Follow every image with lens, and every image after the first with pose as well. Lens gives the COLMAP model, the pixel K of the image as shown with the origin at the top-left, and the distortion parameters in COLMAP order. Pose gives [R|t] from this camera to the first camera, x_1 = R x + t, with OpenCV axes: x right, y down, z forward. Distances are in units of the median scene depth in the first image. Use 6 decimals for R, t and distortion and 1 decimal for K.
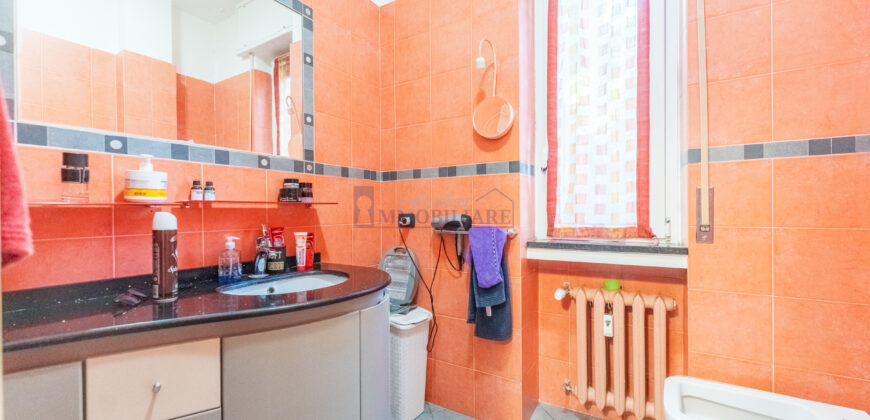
lens RADIAL K [[346.7, 0, 434.7], [0, 346.7, 212.1], [0, 0, 1]] dist [0.003104, -0.001686]
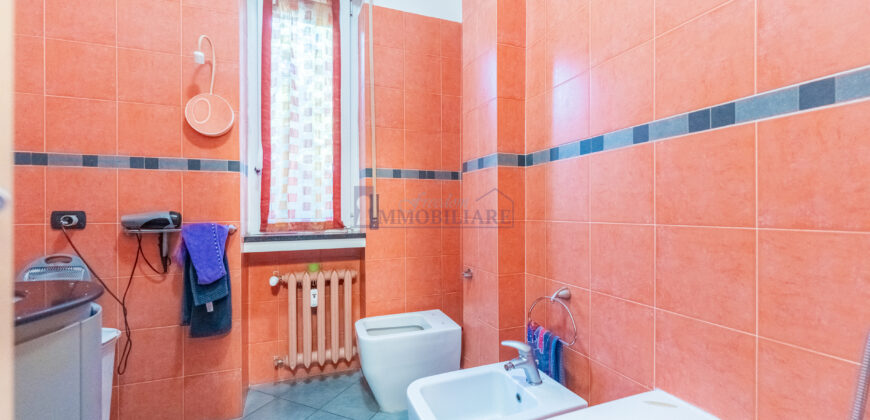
lens RADIAL K [[346.7, 0, 433.8], [0, 346.7, 212.4], [0, 0, 1]] dist [0.003104, -0.001686]
pose [[0.603583, 0.002036, 0.797297, -0.249631], [0.006088, 0.999956, -0.007162, 0.021742], [-0.797277, 0.009177, 0.603544, -0.125684]]
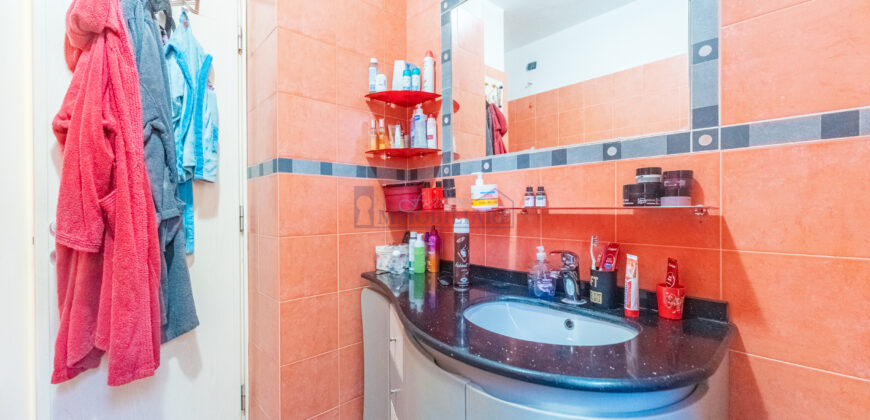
lens RADIAL K [[346.7, 0, 433.9], [0, 346.7, 211.7], [0, 0, 1]] dist [0.003104, -0.001686]
pose [[-0.244198, 0.011660, -0.969655, 0.269607], [-0.000500, 0.999926, 0.012150, -0.023357], [0.969725, 0.003452, -0.244174, 0.731049]]
